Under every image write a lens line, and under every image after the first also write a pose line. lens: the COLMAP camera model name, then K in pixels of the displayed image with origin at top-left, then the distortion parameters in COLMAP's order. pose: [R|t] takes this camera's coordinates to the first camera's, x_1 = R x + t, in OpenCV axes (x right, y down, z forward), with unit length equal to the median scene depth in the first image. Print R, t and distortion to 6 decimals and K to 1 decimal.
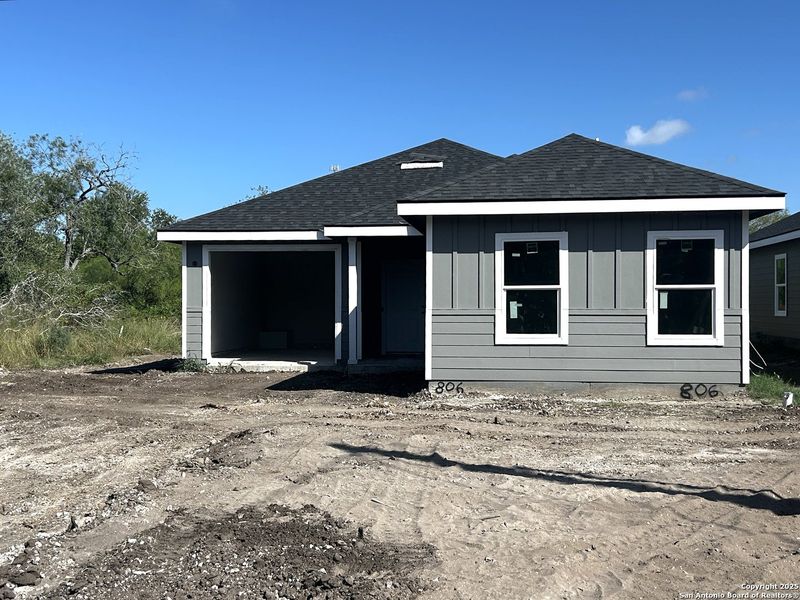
lens RADIAL K [[964.0, 0, 400.0], [0, 964.0, 300.0], [0, 0, 1]] dist [0.097177, -0.006095]
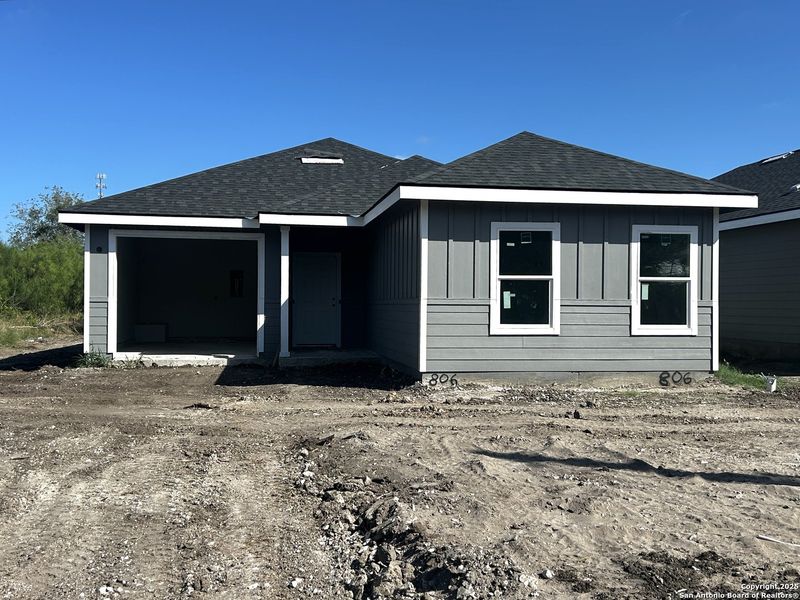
lens RADIAL K [[821.1, 0, 400.0], [0, 821.1, 300.0], [0, 0, 1]] dist [0.079883, -0.005791]
pose [[0.955050, 0.009810, 0.296282, -0.237020], [-0.009299, 0.999952, -0.003134, 0.014027], [-0.296298, 0.000238, 0.955095, 0.227624]]
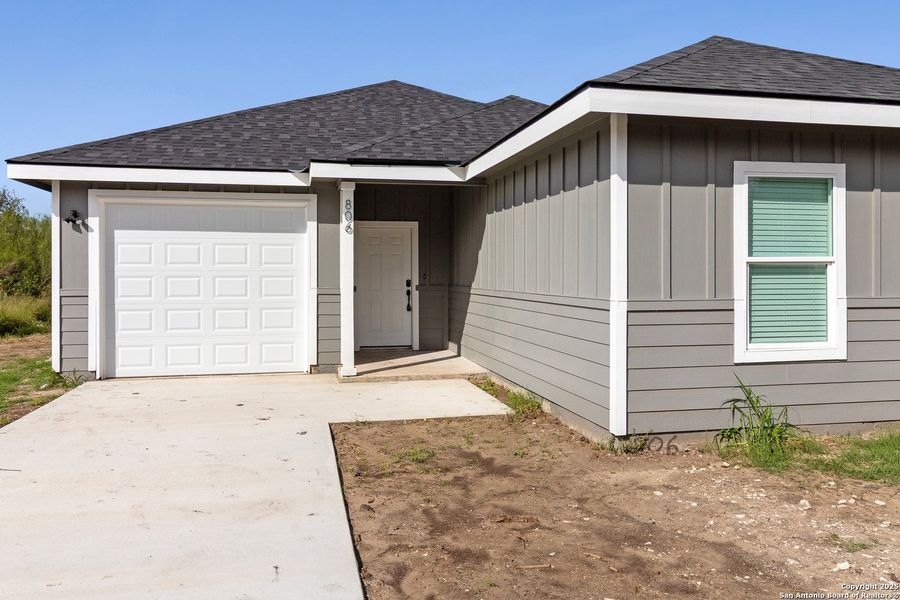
lens RADIAL K [[707.1, 0, 452.5], [0, 707.1, 269.7], [0, 0, 1]] dist [0.003395, 0.003668]
pose [[0.941216, 0.000727, 0.337804, -0.187614], [-0.001273, 0.999998, 0.001395, -0.007603], [-0.337803, -0.001743, 0.941215, 0.675003]]
